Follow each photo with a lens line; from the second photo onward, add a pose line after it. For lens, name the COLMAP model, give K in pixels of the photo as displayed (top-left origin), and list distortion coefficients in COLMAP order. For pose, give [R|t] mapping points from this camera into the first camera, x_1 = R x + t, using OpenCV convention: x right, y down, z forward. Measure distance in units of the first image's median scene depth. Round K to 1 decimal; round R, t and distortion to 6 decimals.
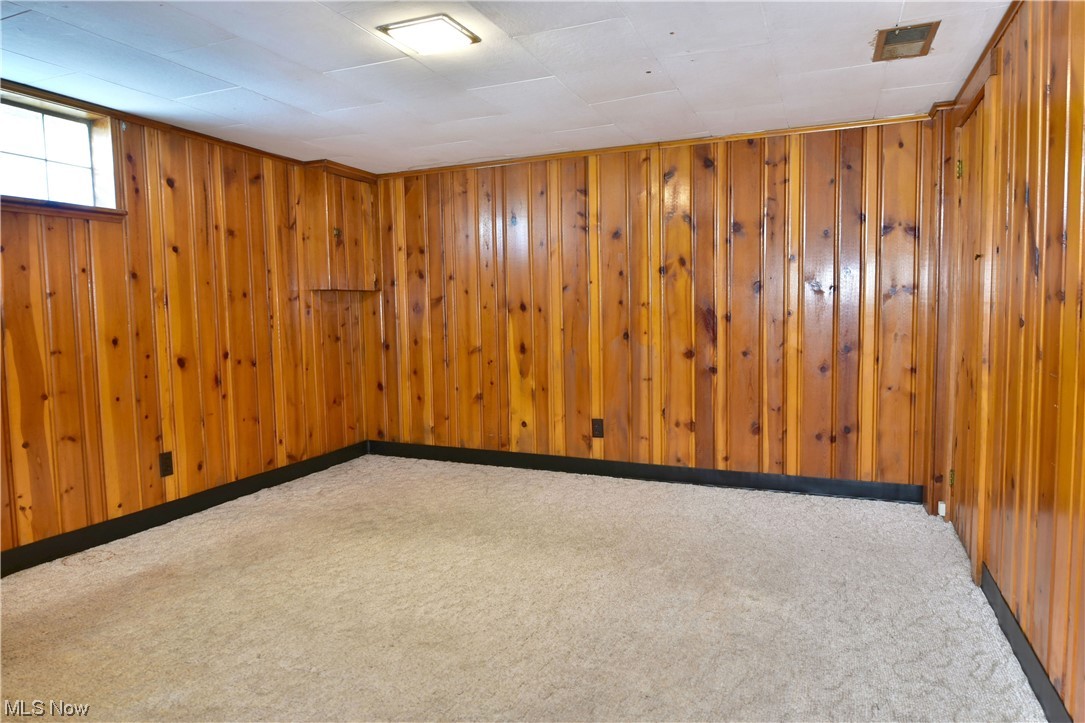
lens RADIAL K [[688.7, 0, 542.5], [0, 688.7, 361.5], [0, 0, 1]] dist [-0.009235, -0.001242]
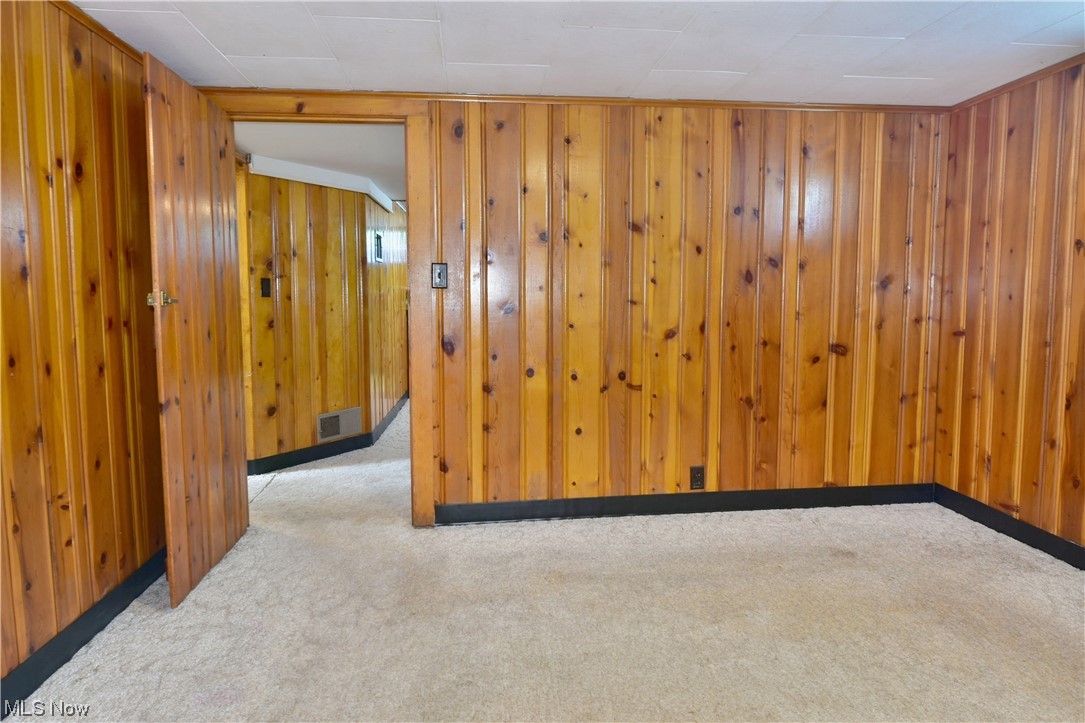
lens RADIAL K [[688.7, 0, 542.5], [0, 688.7, 361.5], [0, 0, 1]] dist [-0.009235, -0.001242]
pose [[-0.881858, 0.061118, -0.467537, 0.299569], [-0.018753, 0.986233, 0.164295, -0.131704], [0.471142, 0.153653, -0.868571, 1.606993]]
